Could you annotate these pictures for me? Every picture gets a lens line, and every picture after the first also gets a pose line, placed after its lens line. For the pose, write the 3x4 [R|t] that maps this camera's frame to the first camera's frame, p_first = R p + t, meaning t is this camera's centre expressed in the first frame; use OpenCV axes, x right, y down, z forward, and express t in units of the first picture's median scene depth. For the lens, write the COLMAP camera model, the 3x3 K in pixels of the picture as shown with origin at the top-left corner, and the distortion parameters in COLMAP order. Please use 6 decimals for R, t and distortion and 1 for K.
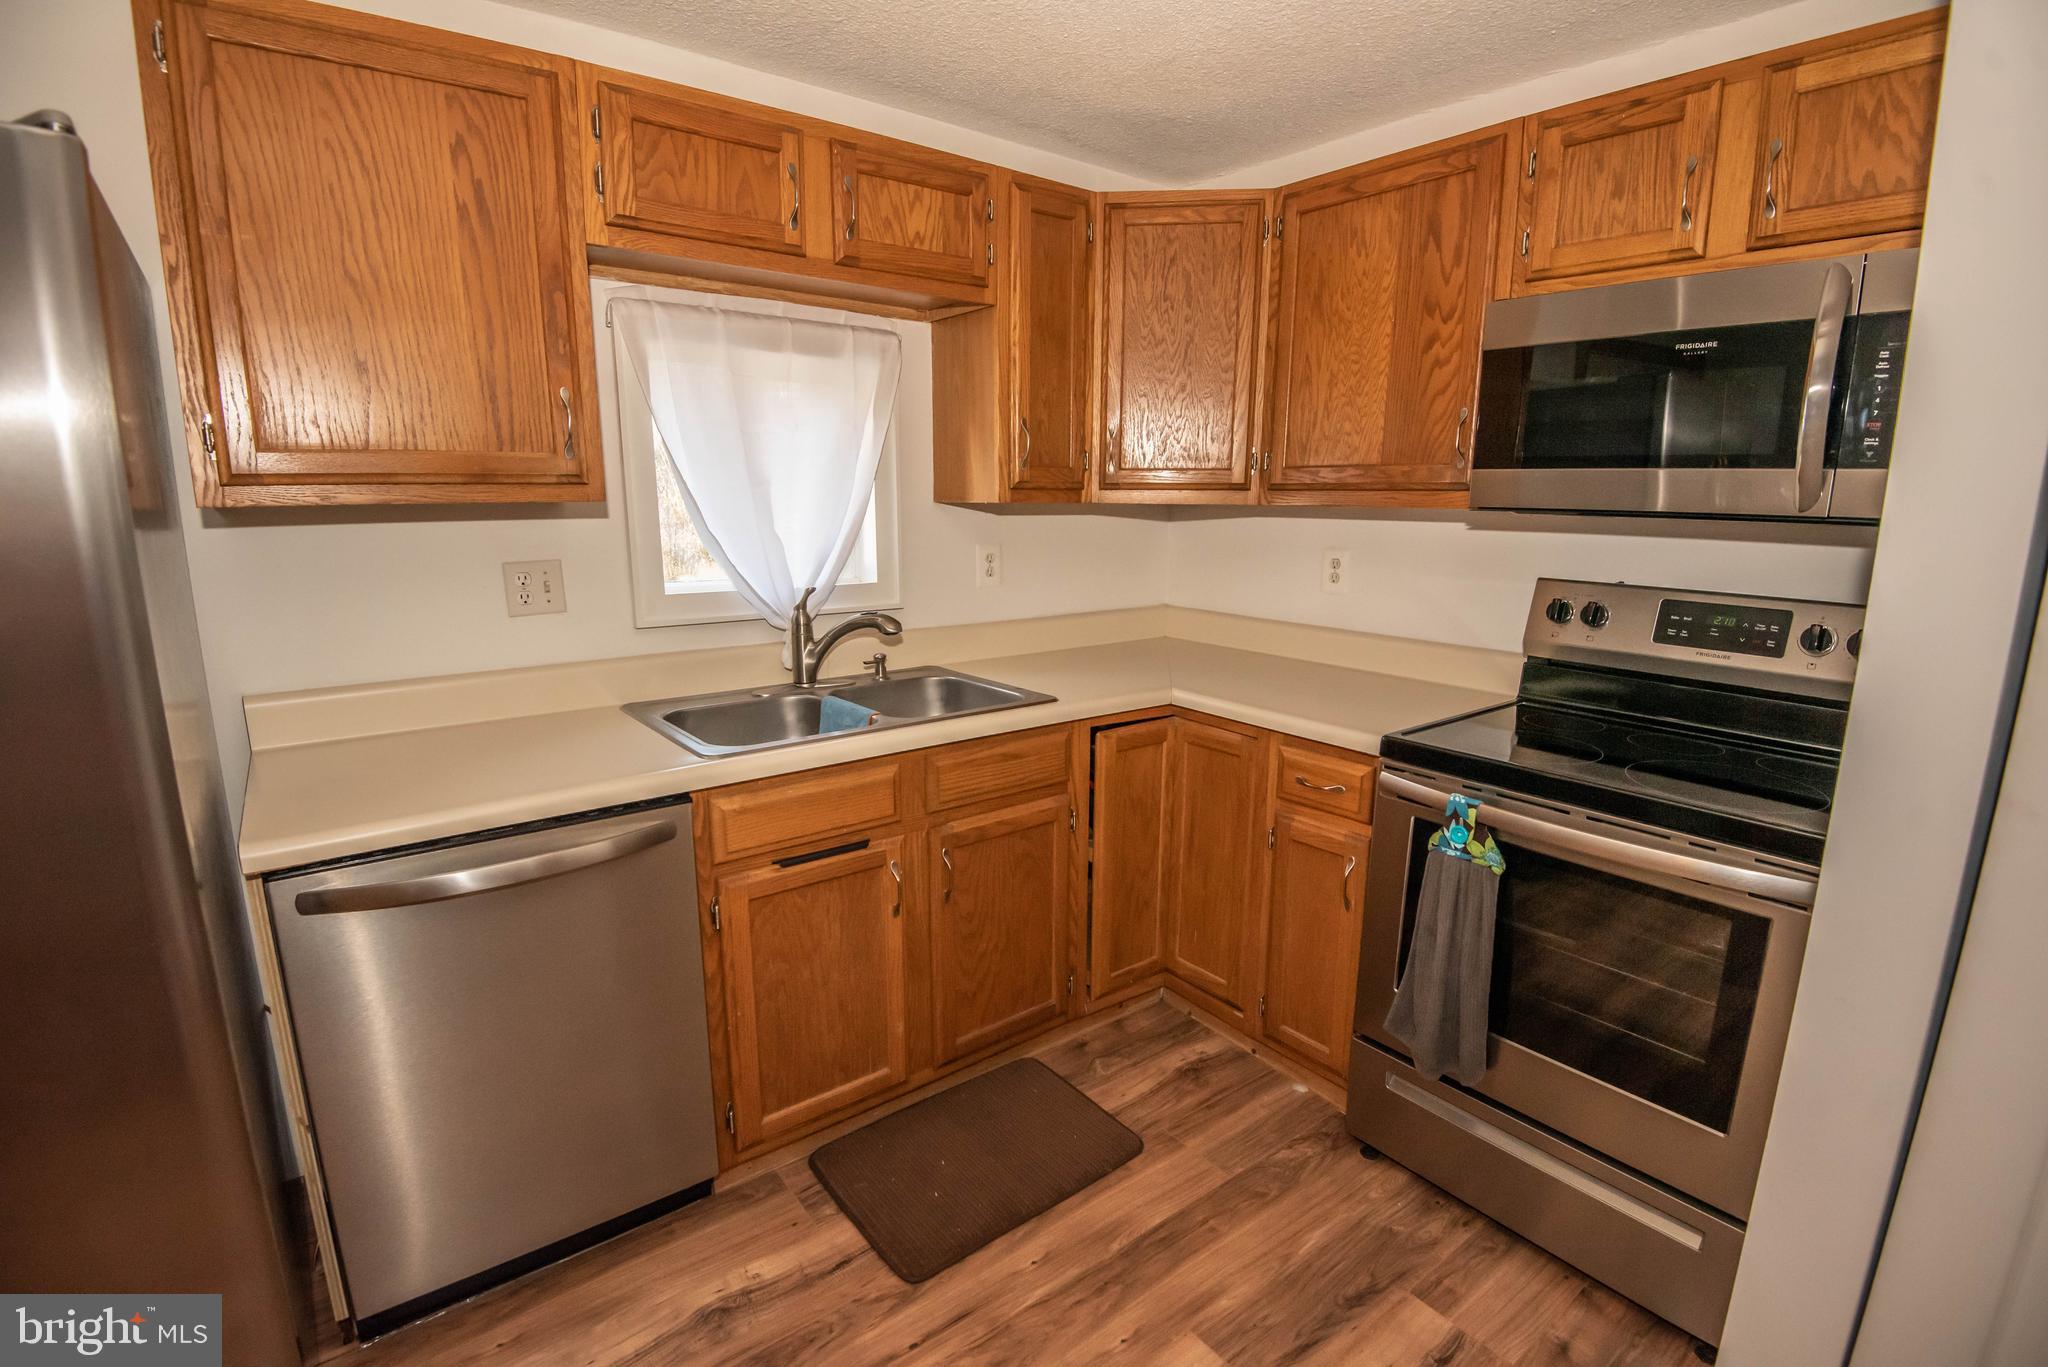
lens RADIAL K [[943.4, 0, 1021.5], [0, 943.4, 694.7], [0, 0, 1]] dist [-0.007112, -0.024236]
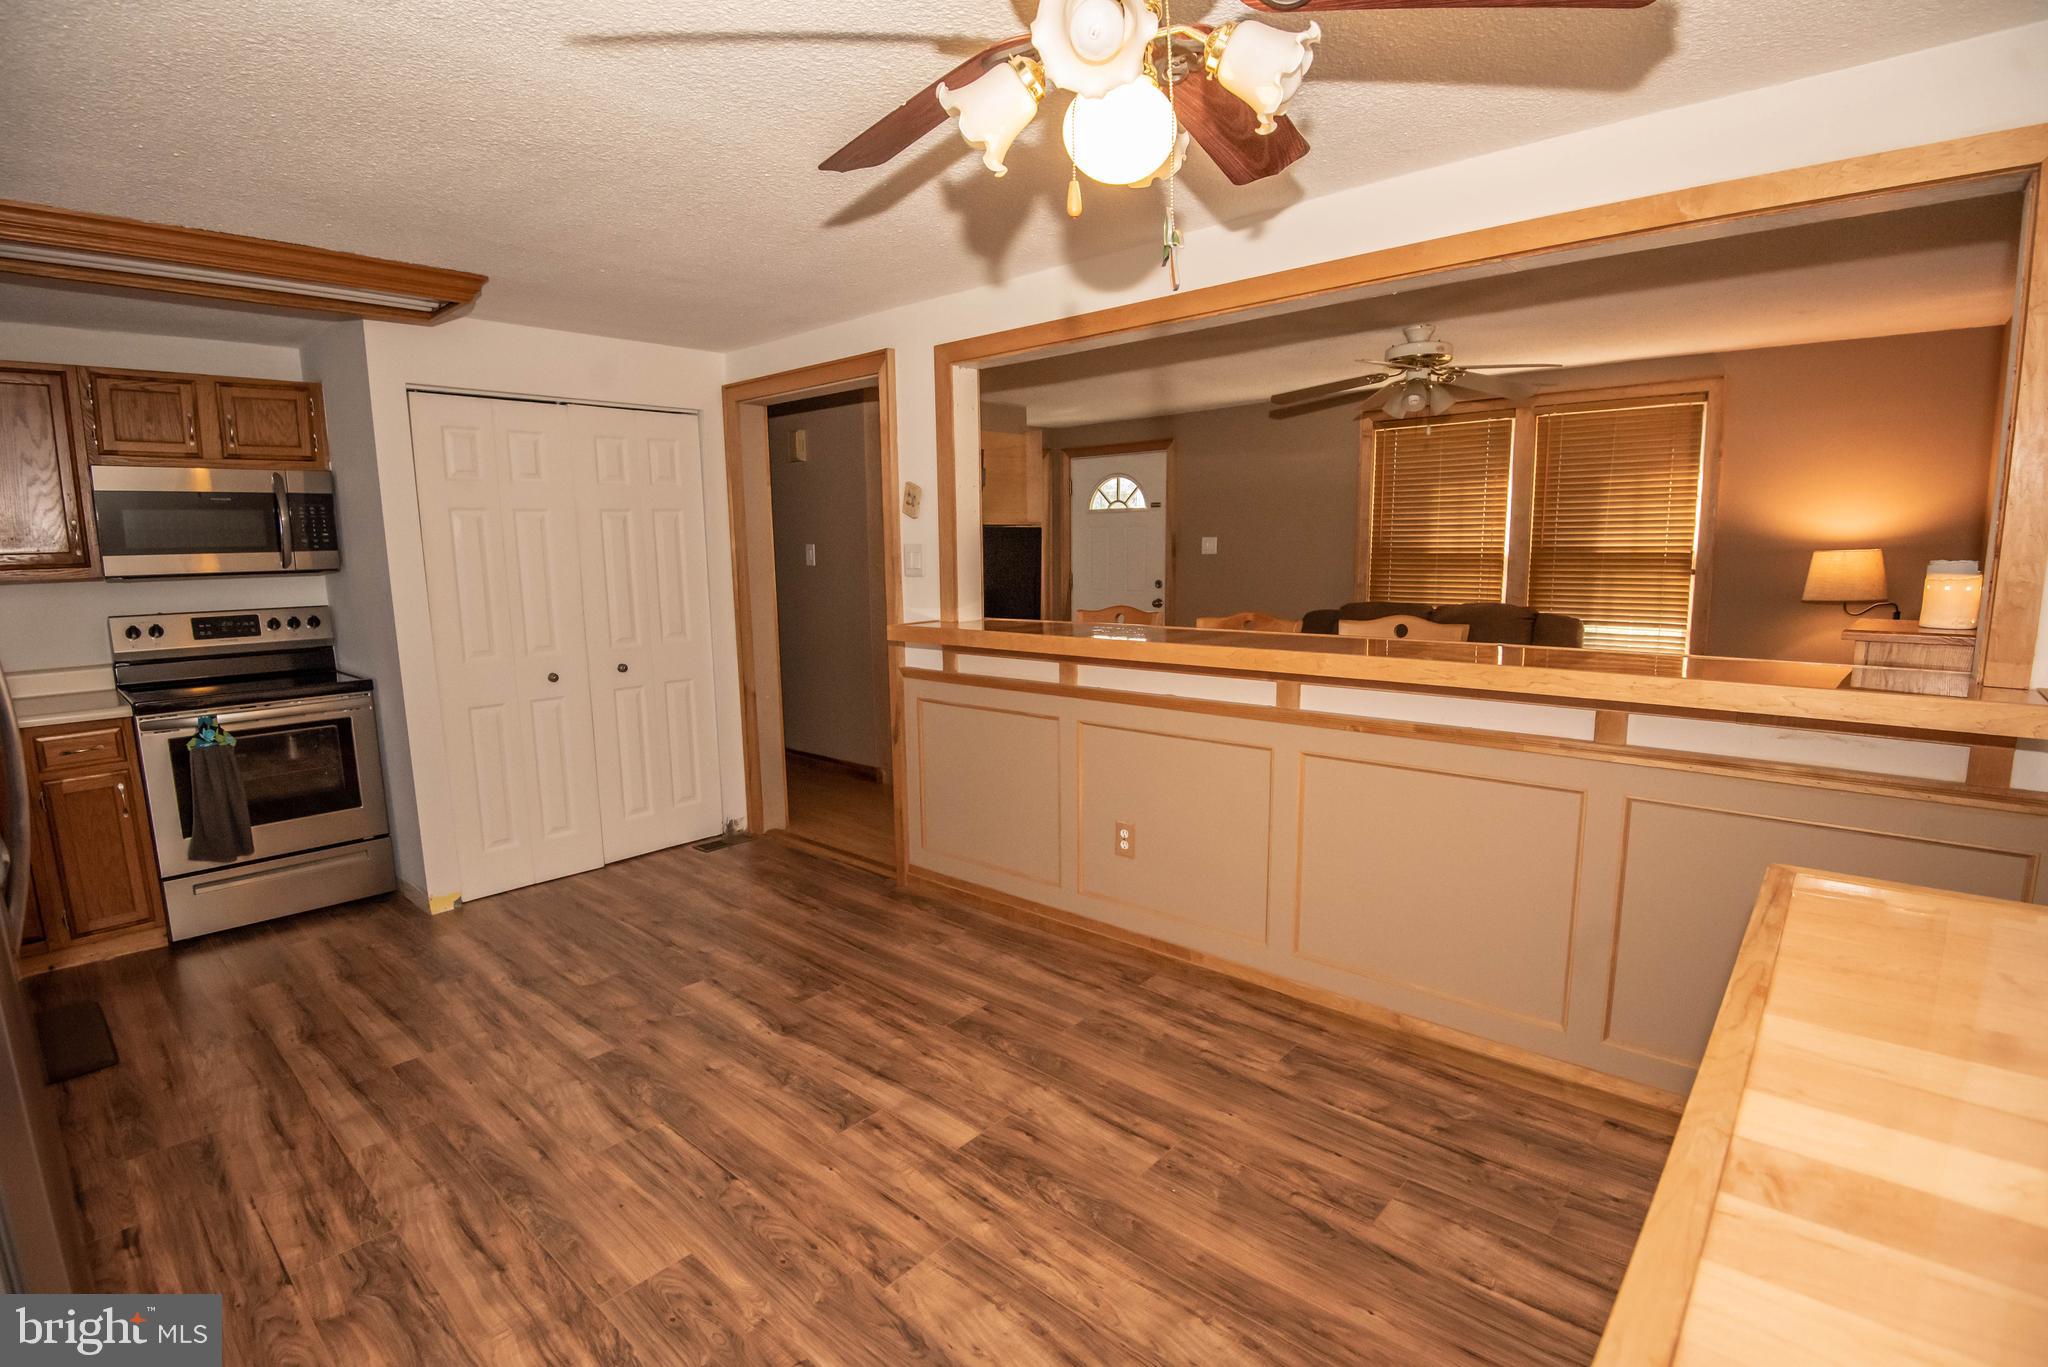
lens RADIAL K [[943.4, 0, 1021.5], [0, 943.4, 694.7], [0, 0, 1]] dist [-0.007112, -0.024236]
pose [[-0.183377, -0.155283, 0.970701, -1.554989], [0.218959, 0.956188, 0.194325, 0.057194], [-0.958347, 0.248178, -0.141343, -0.357780]]
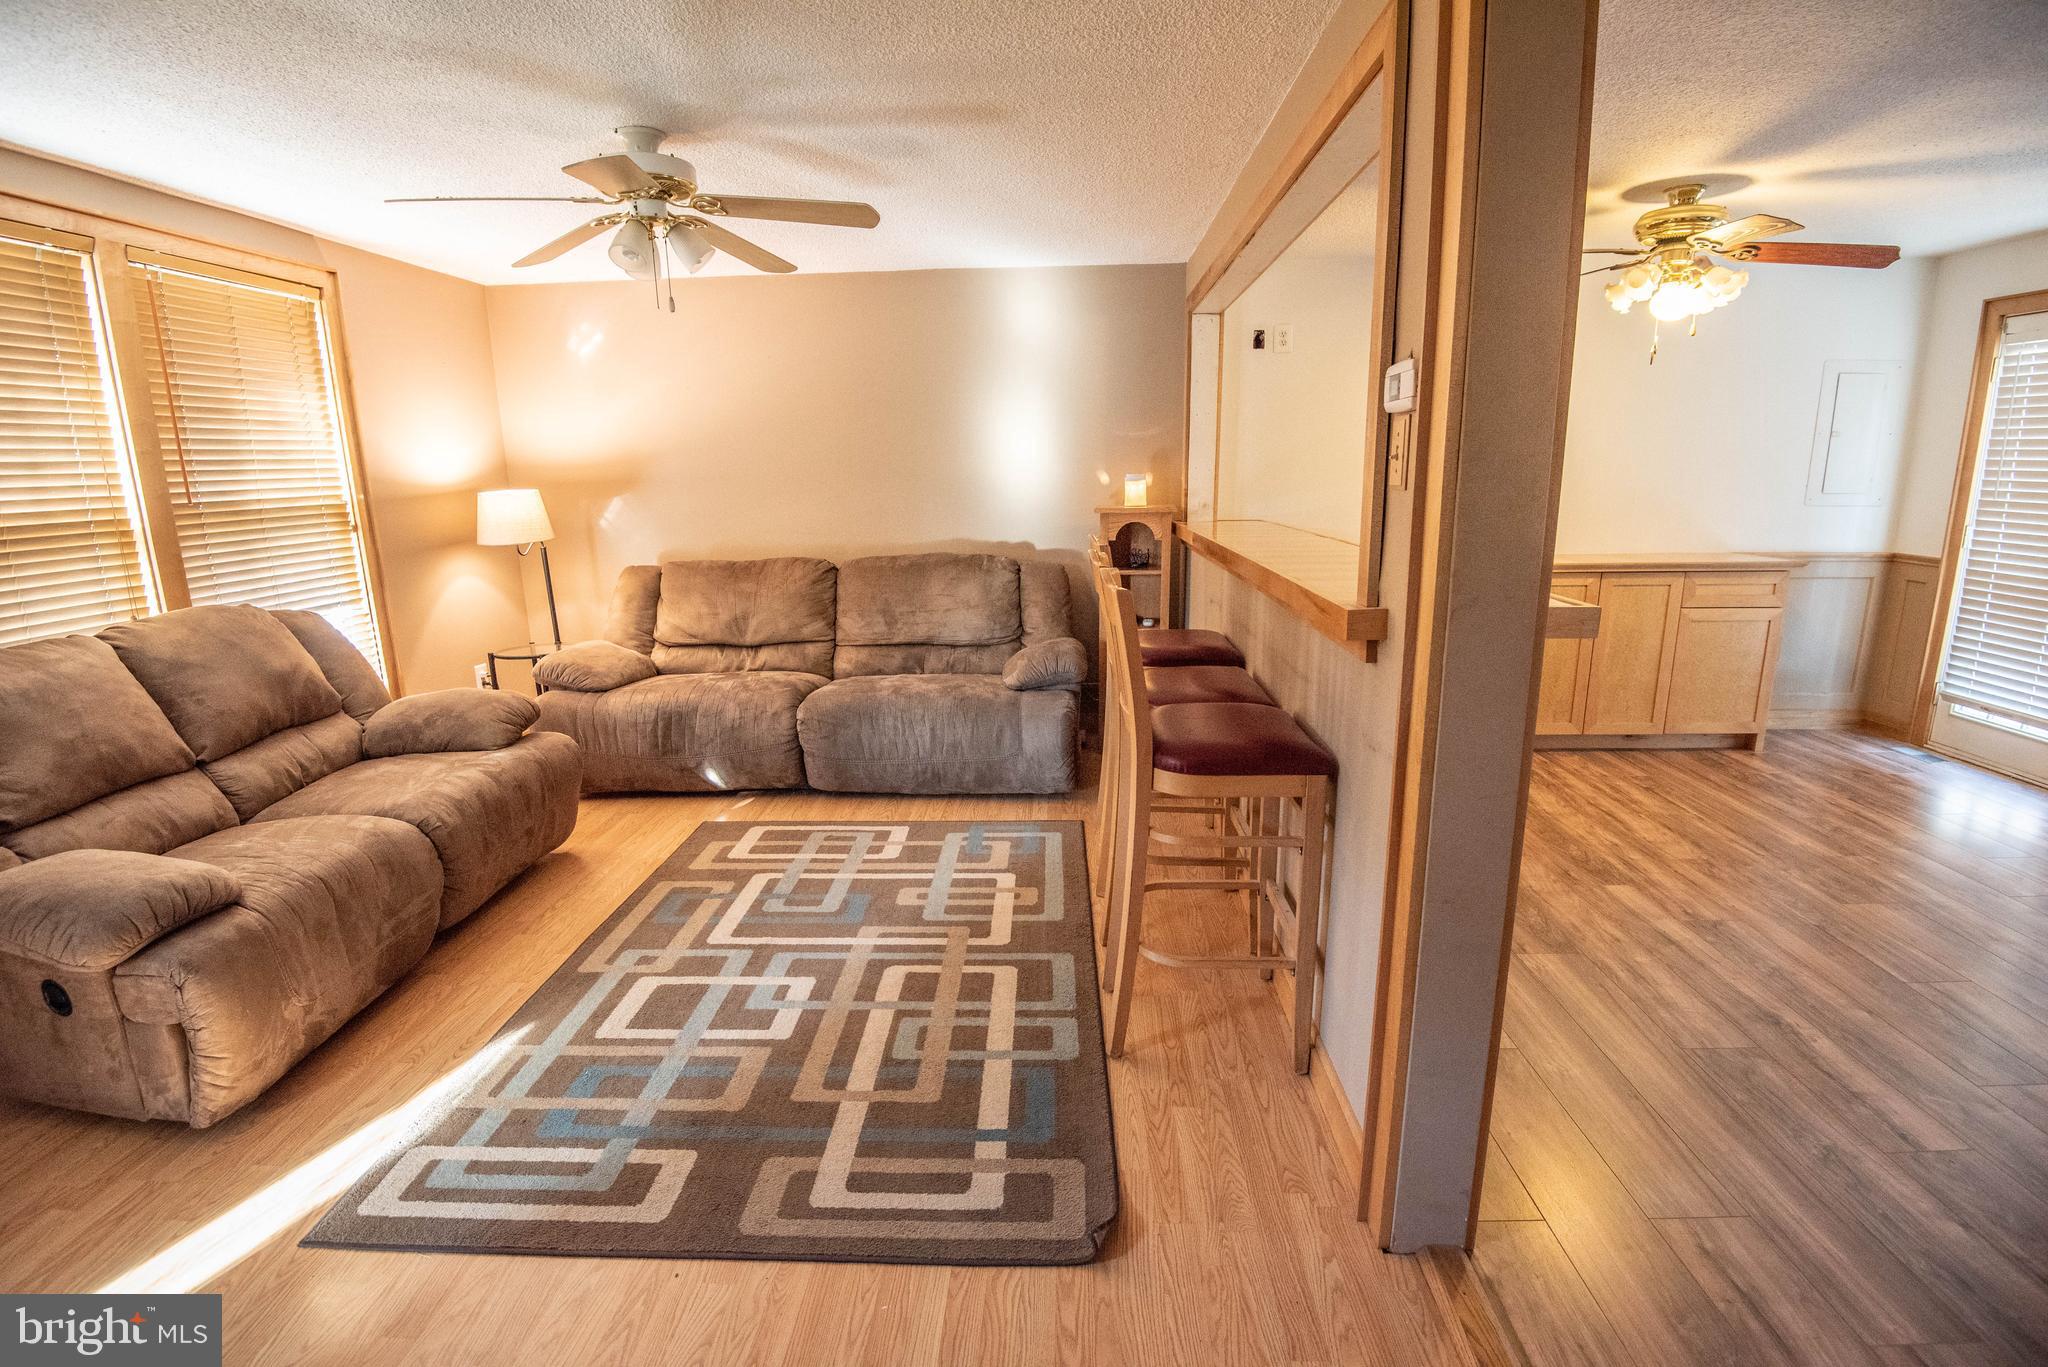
lens RADIAL K [[943.4, 0, 1021.5], [0, 943.4, 694.7], [0, 0, 1]] dist [-0.007112, -0.024236]
pose [[-0.647321, 0.186138, -0.739140, 1.295719], [-0.141164, 0.923671, 0.356237, 0.064063], [0.749031, 0.334940, -0.571636, -0.278423]]
